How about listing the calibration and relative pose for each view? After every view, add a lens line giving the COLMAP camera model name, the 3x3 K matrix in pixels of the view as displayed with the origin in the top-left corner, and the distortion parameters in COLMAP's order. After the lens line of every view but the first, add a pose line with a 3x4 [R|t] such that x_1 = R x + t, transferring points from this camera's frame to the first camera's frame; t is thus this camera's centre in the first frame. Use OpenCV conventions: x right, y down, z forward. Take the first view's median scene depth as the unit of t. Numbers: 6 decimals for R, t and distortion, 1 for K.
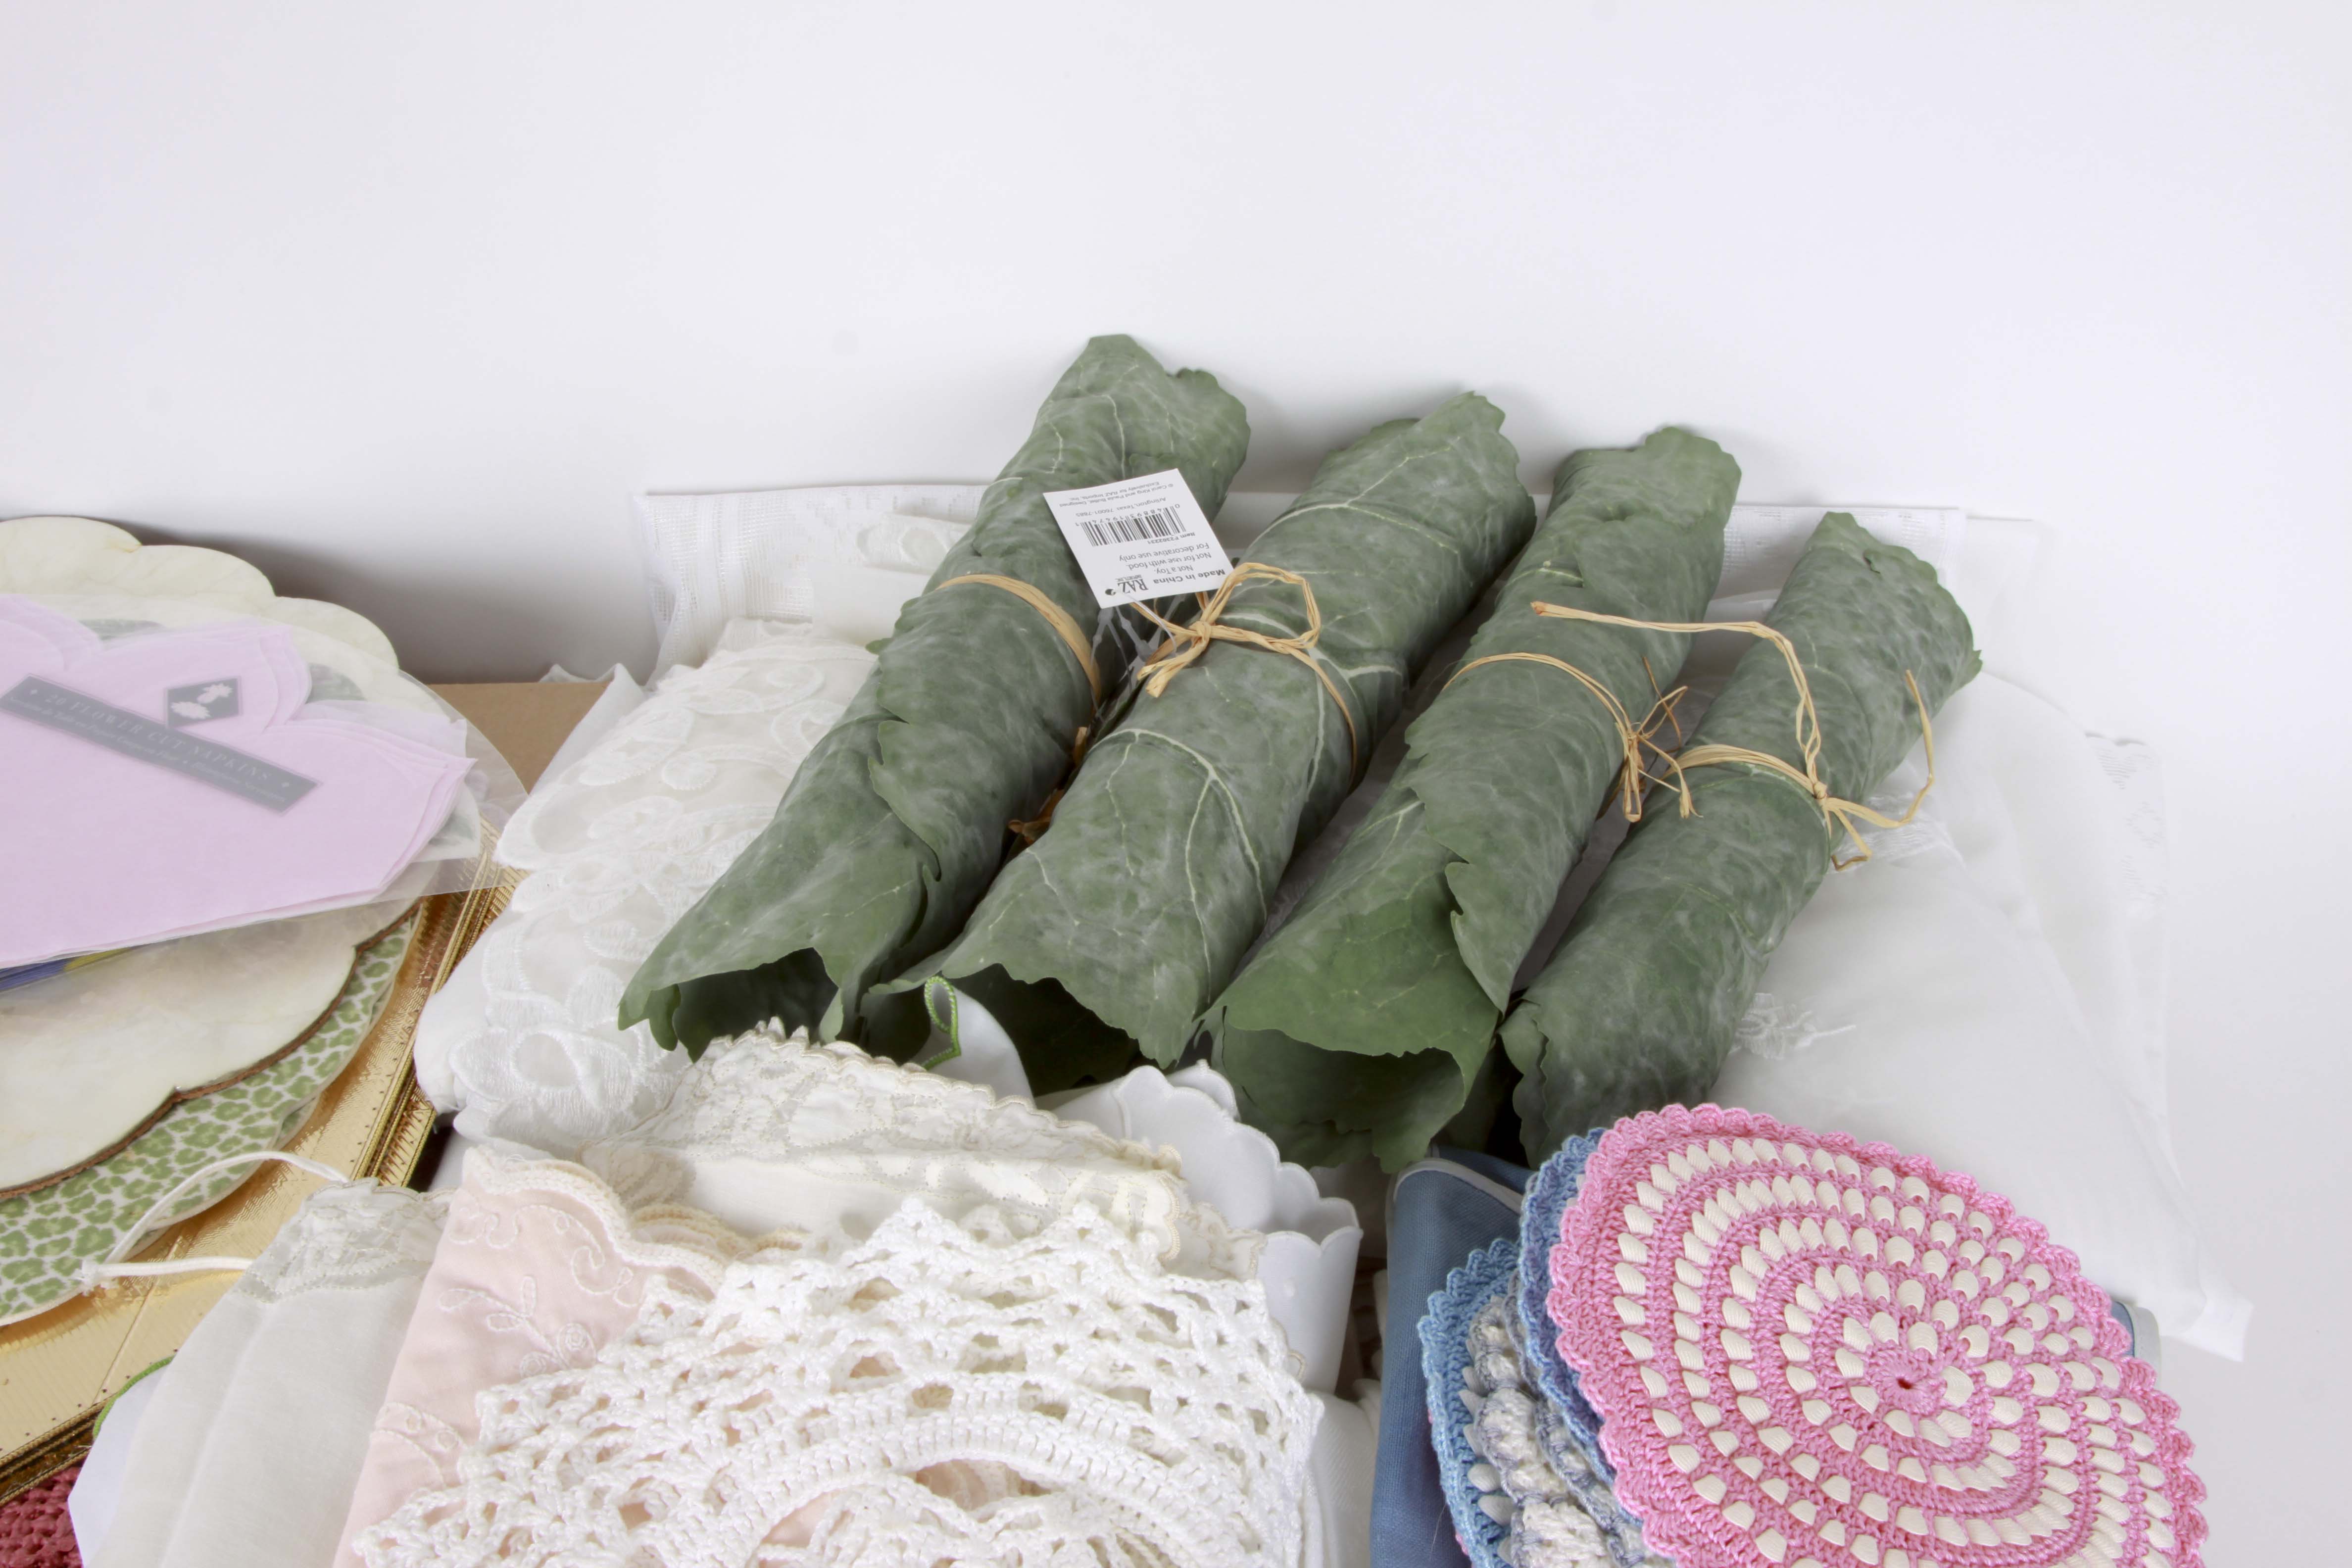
lens RADIAL K [[2613.0, 0, 1191.5], [0, 2613.0, 783.0], [0, 0, 1]] dist [-0.112497, 0.000000]
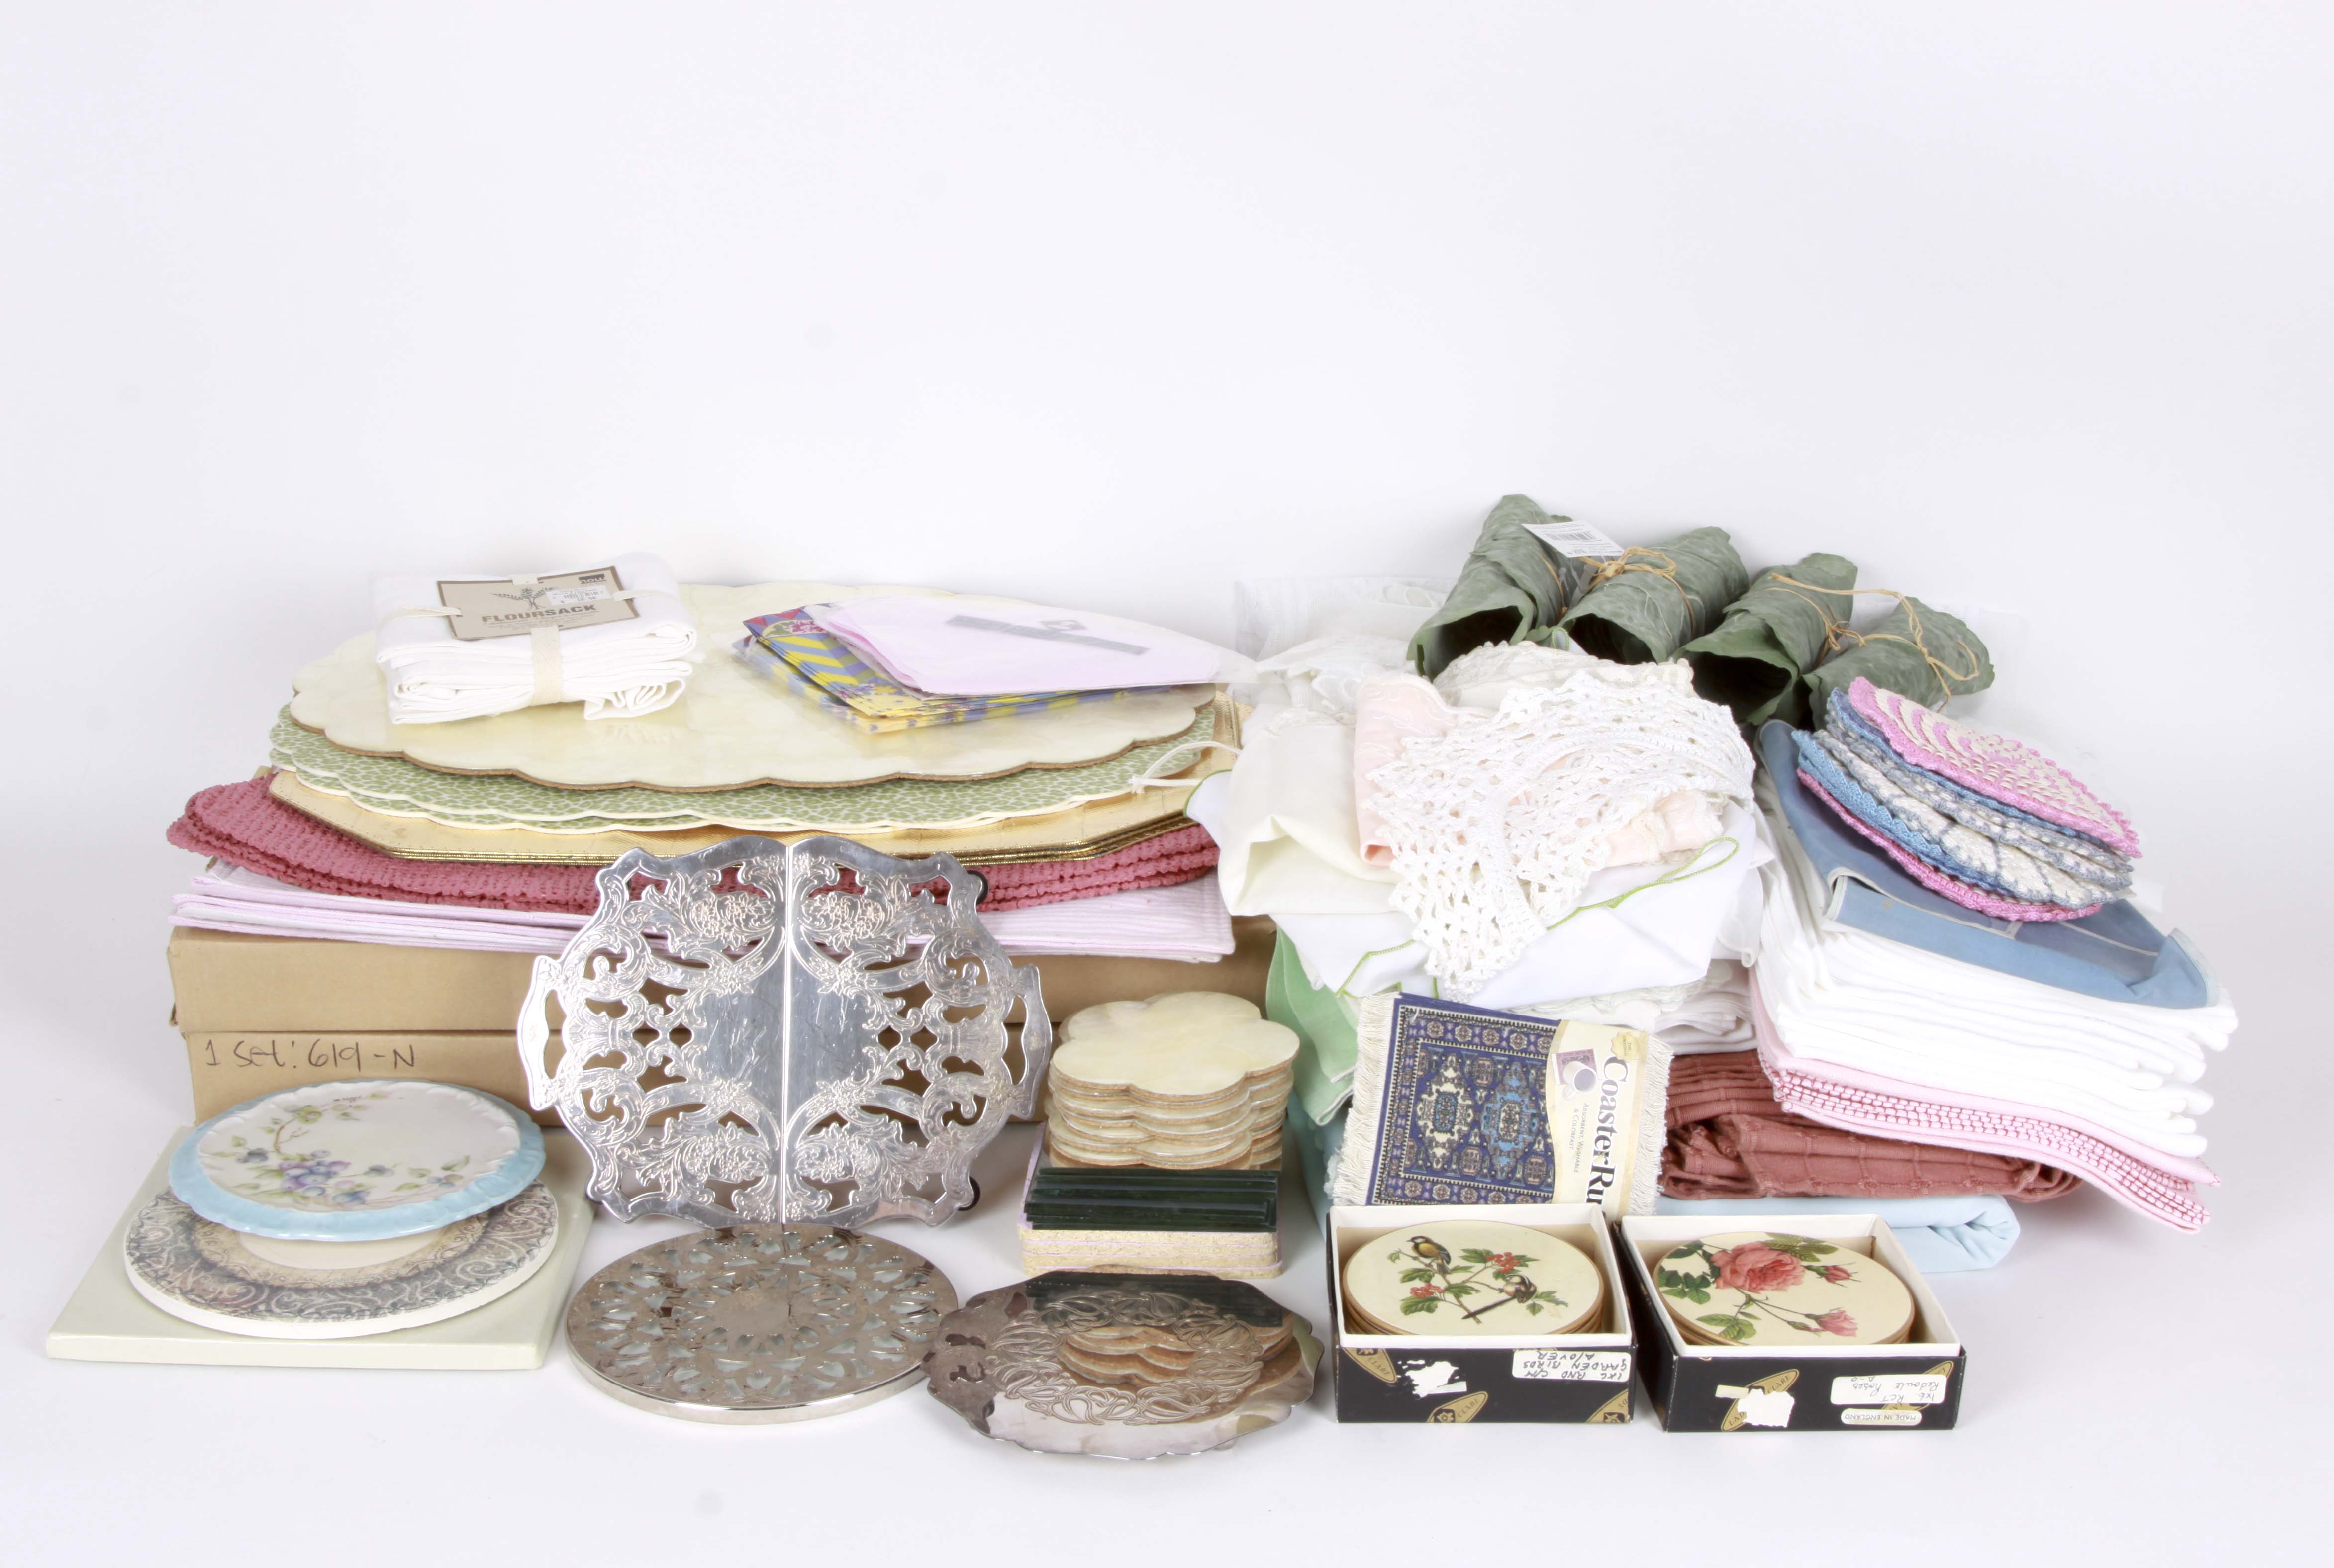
lens RADIAL K [[3343.6, 0, 1178.4], [0, 3343.6, 789.5], [0, 0, 1]] dist [-0.046847, 0.000000]
pose [[0.996609, 0.022782, 0.079070, -0.649929], [0.004161, 0.945731, -0.324924, 1.143642], [-0.082181, 0.324152, 0.942429, -1.642118]]
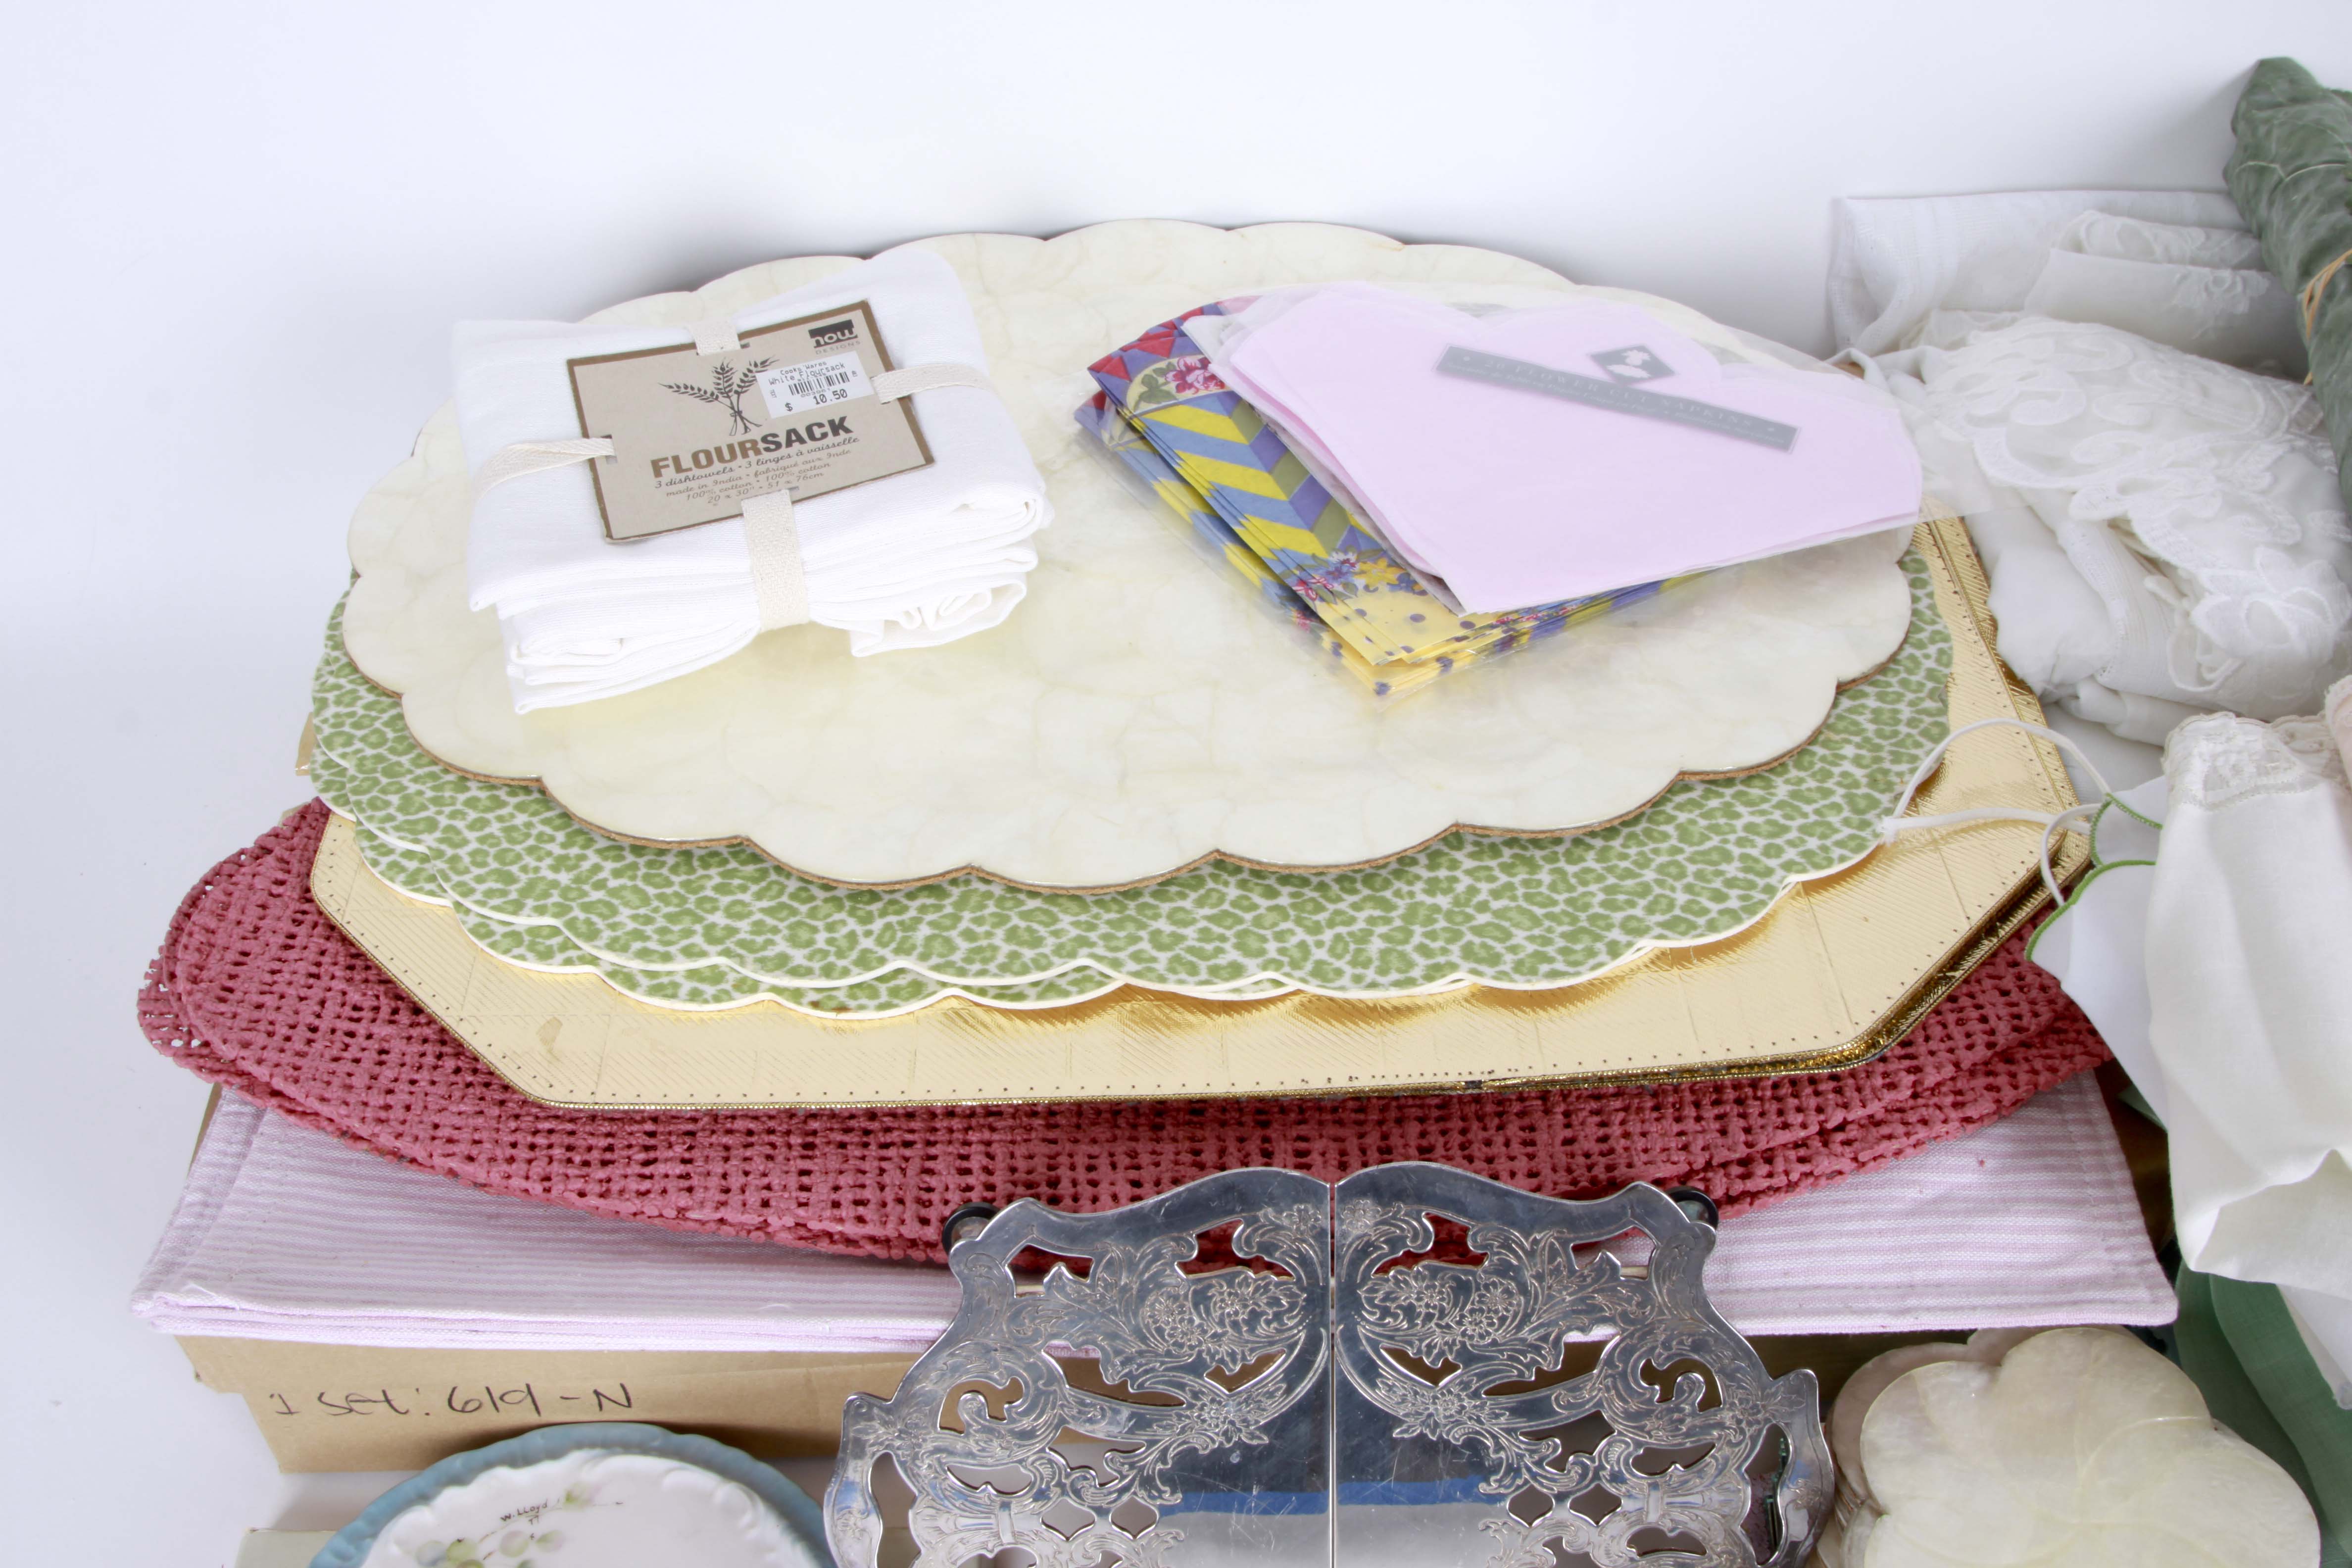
lens RADIAL K [[2478.4, 0, 1192.6], [0, 2478.4, 789.5], [0, 0, 1]] dist [-0.129003, 0.000000]
pose [[0.996870, -0.038737, 0.068913, -0.862834], [0.034831, 0.997765, 0.057018, 0.110186], [-0.070968, -0.054439, 0.995992, -0.055344]]
